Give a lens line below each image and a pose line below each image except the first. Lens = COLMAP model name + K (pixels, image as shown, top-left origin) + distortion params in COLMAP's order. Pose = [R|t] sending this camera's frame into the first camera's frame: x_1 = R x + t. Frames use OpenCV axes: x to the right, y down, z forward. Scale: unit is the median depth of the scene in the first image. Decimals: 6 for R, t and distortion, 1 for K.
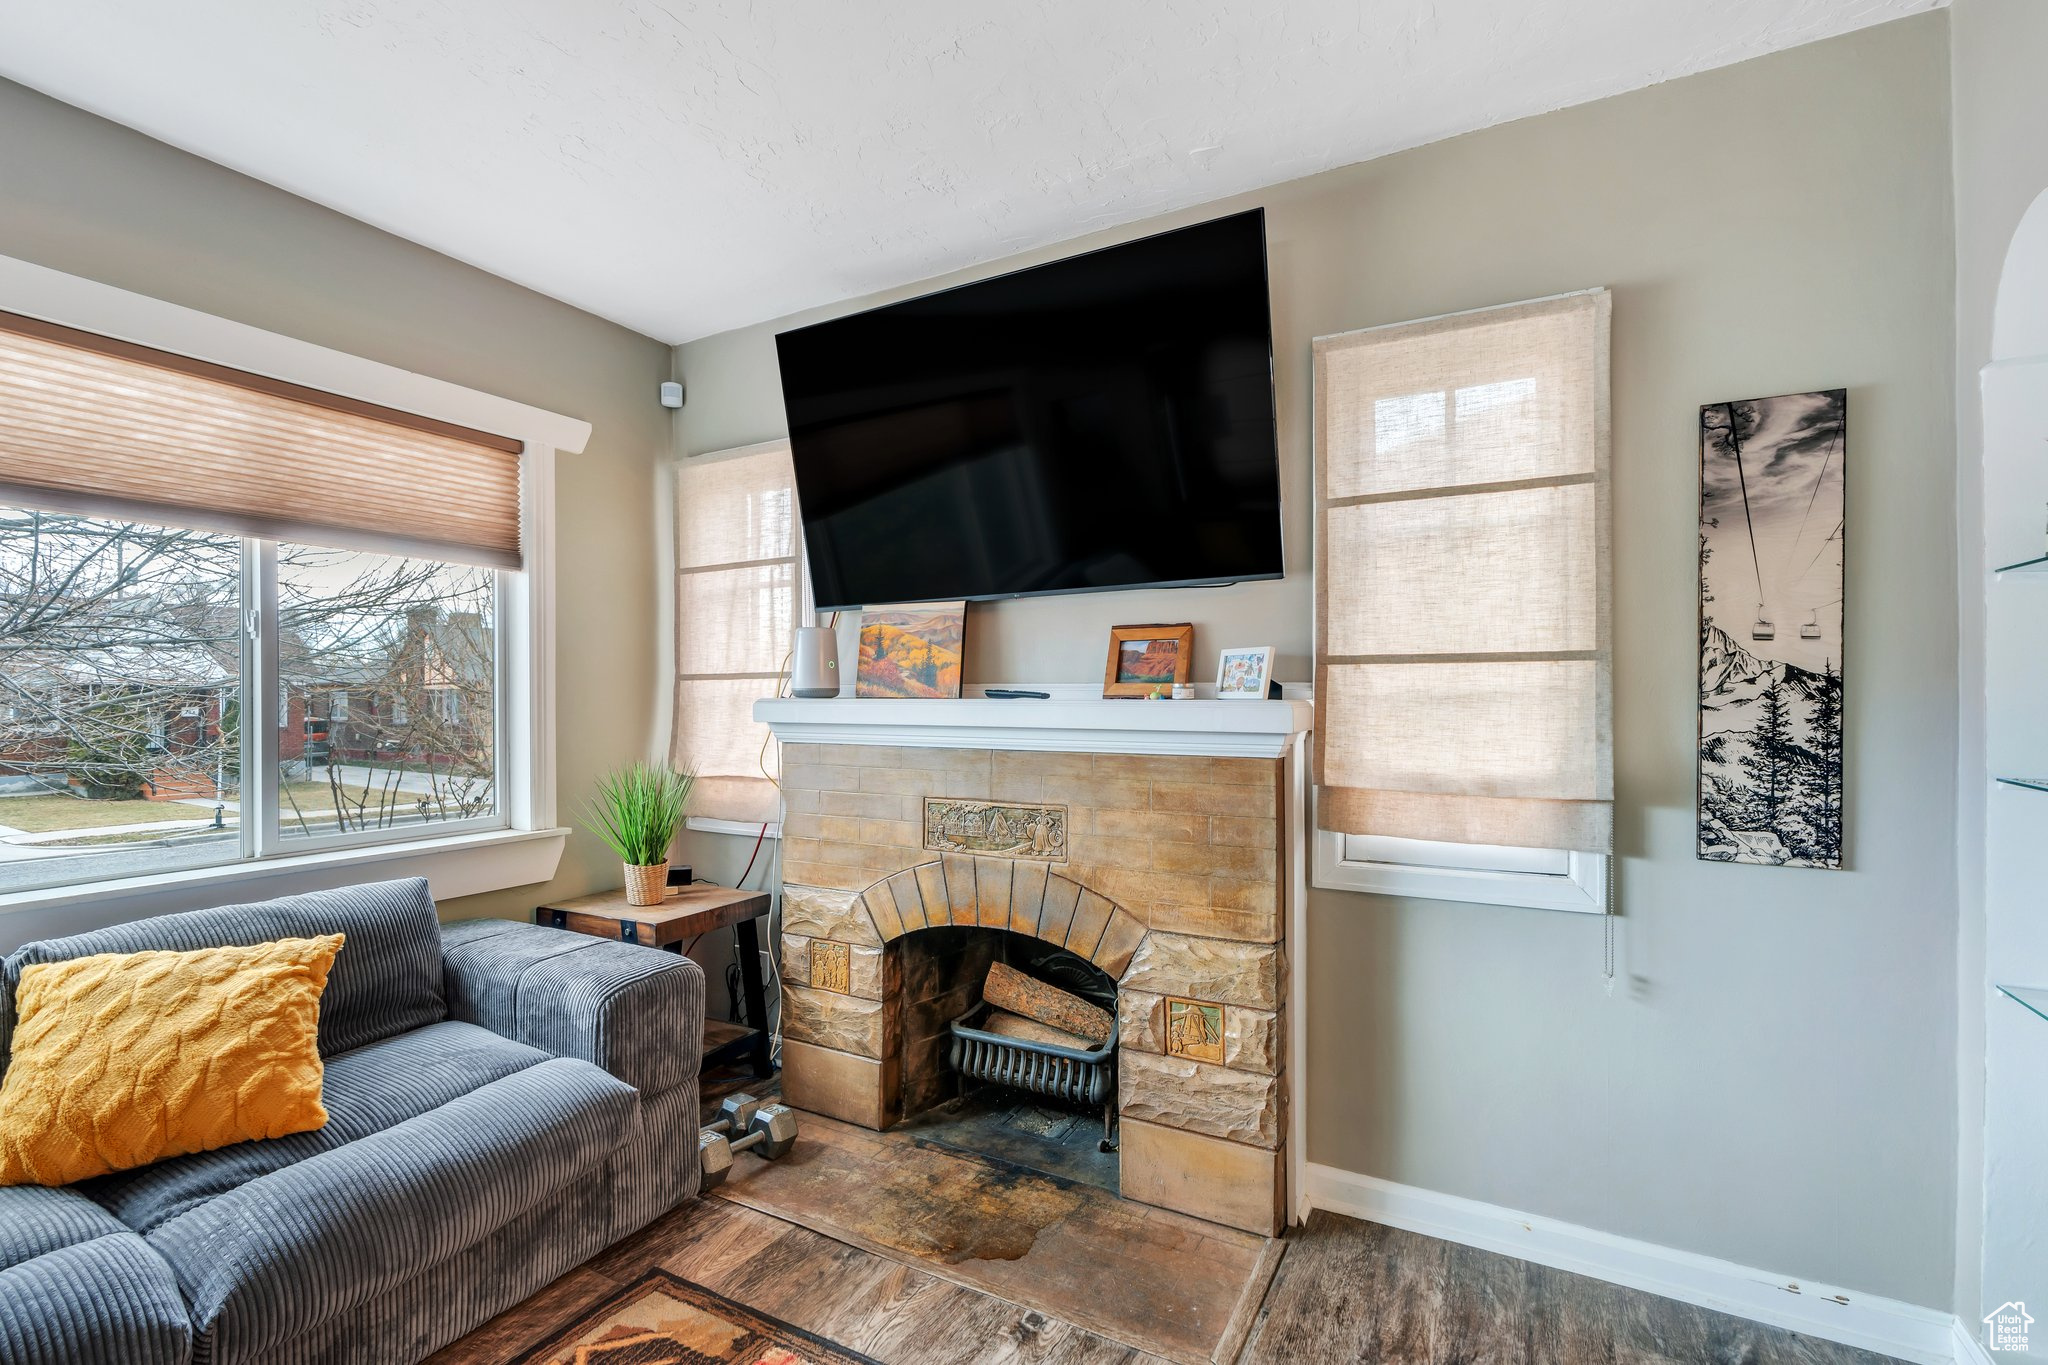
lens RADIAL K [[909.5, 0, 1033.9], [0, 909.5, 690.1], [0, 0, 1]] dist [-0.014237, 0.003188]
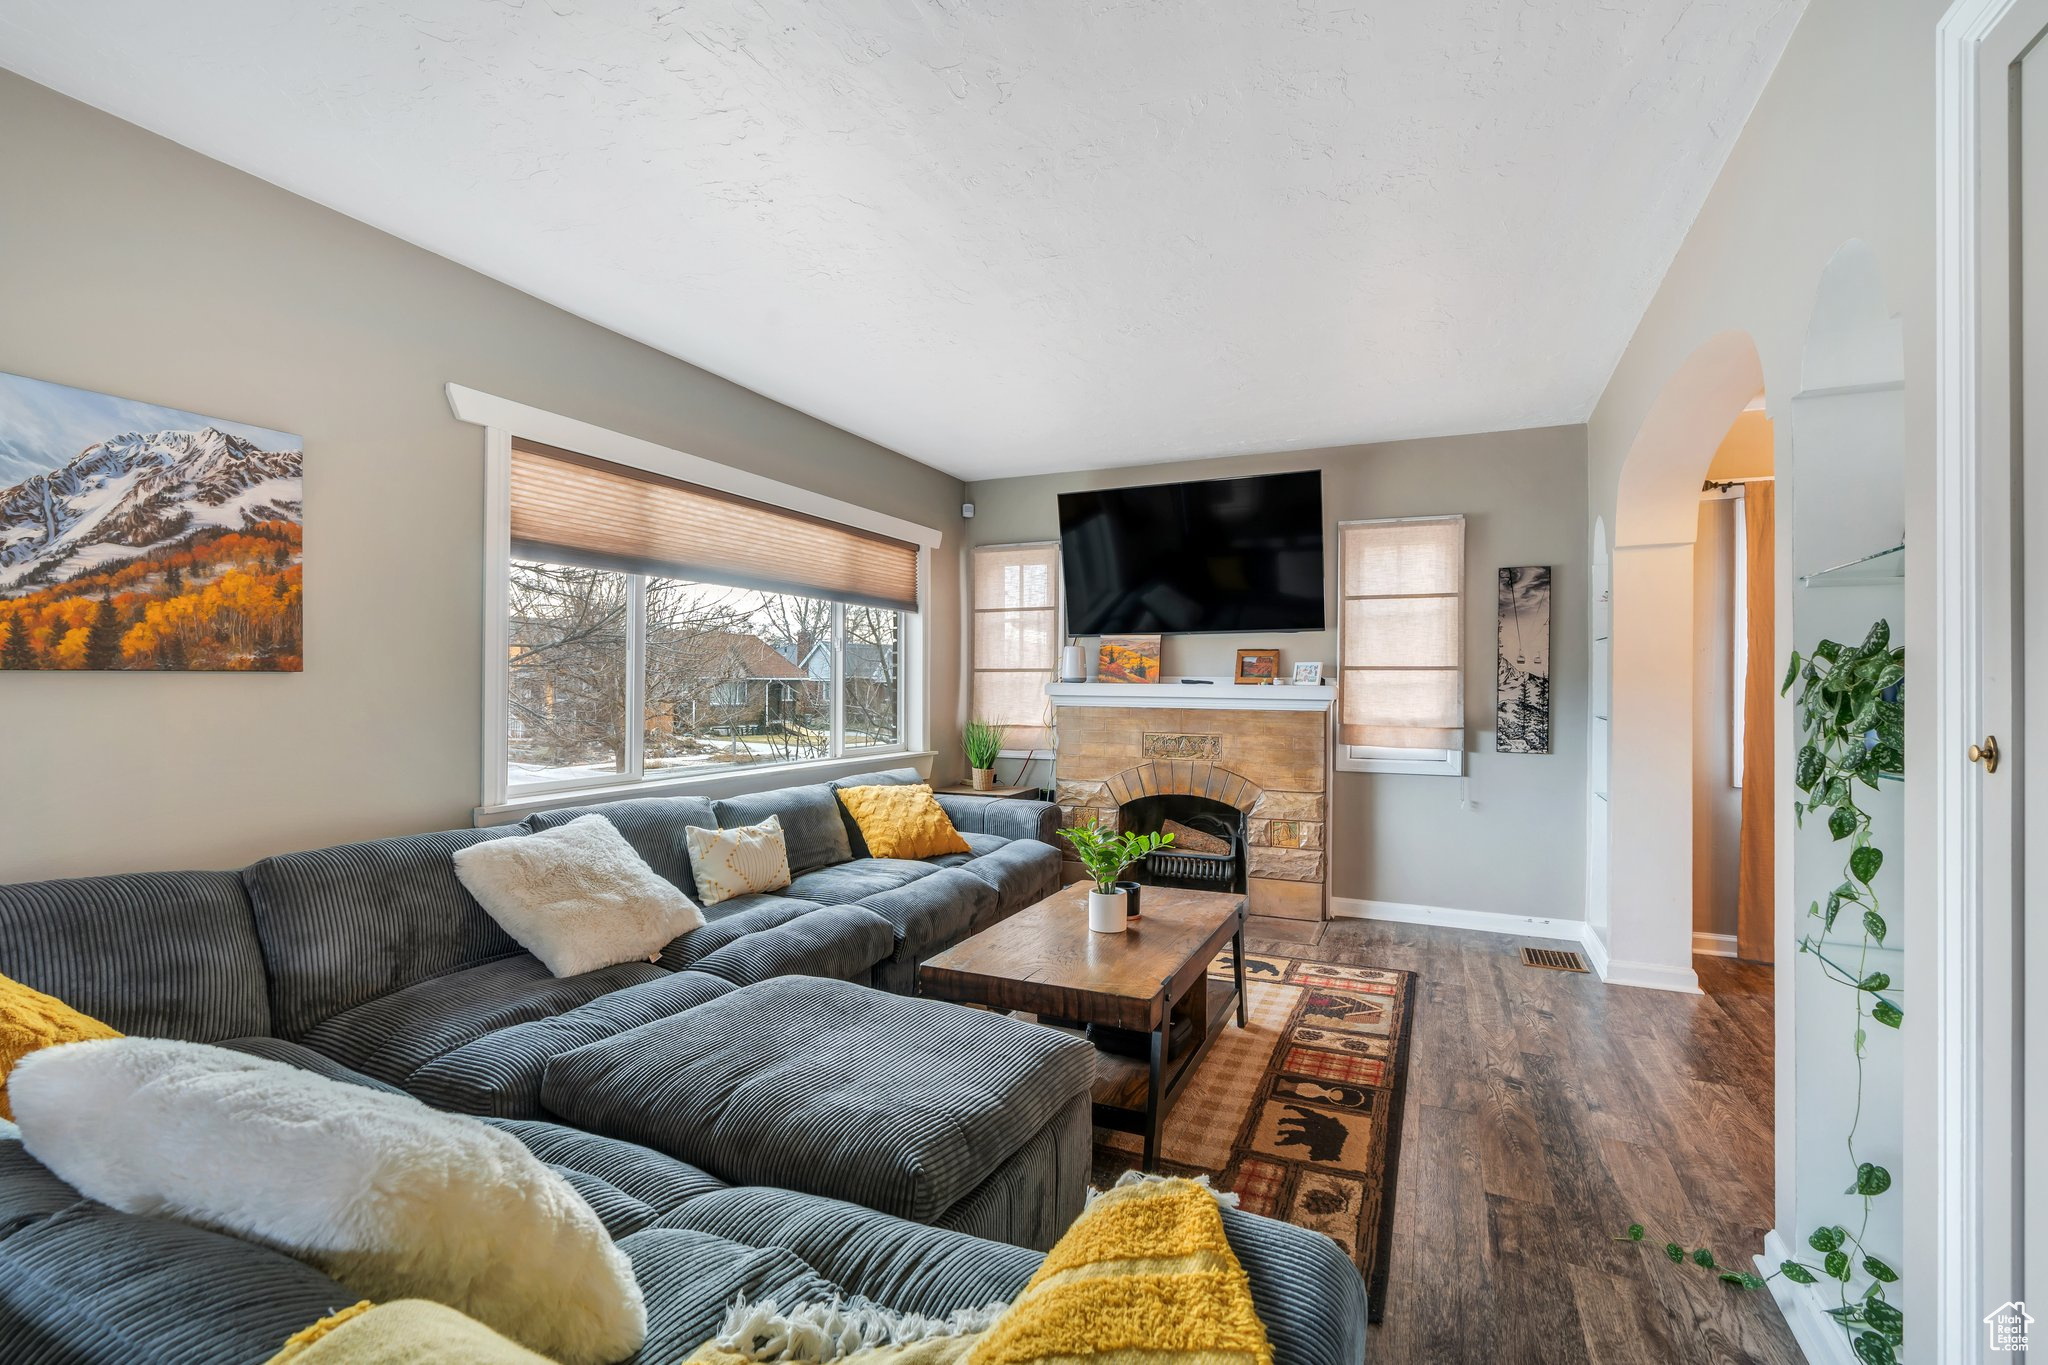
lens RADIAL K [[914.0, 0, 1028.1], [0, 914.0, 671.7], [0, 0, 1]] dist [-0.008107, 0.000955]
pose [[0.997089, 0.010561, 0.075507, -0.621721], [-0.010119, 0.999929, -0.006231, -0.002062], [-0.075568, 0.005449, 0.997126, -1.181015]]
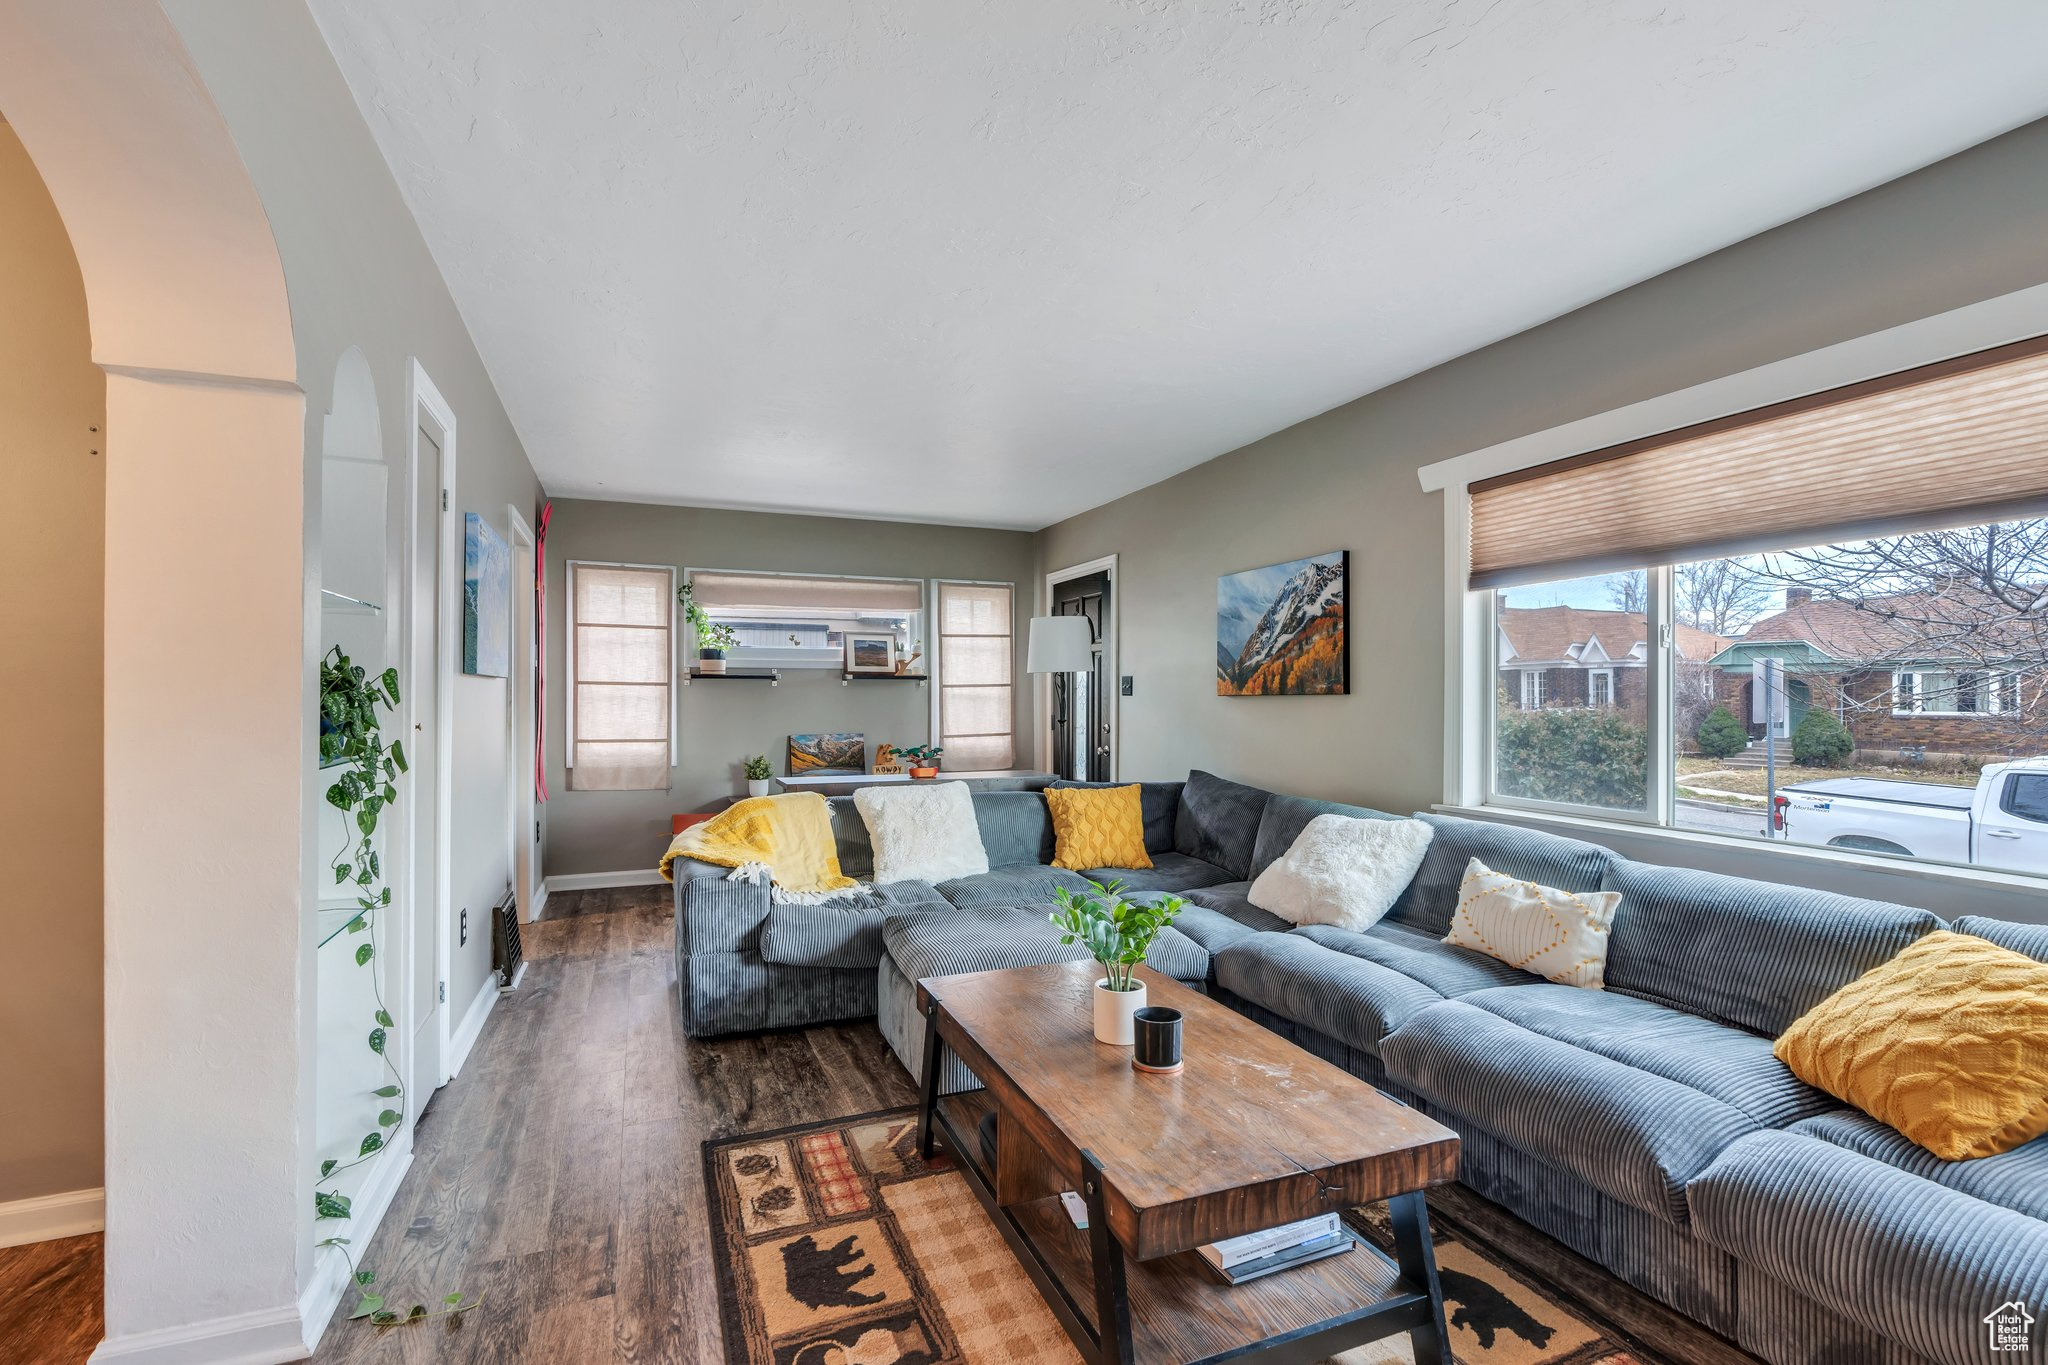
lens RADIAL K [[909.5, 0, 1033.9], [0, 909.5, 690.1], [0, 0, 1]] dist [-0.014237, 0.003188]
pose [[-0.618040, -0.003442, -0.786139, 0.367558], [0.004060, 0.999963, -0.007570, 0.003119], [0.786136, -0.007870, -0.618003, 0.587558]]
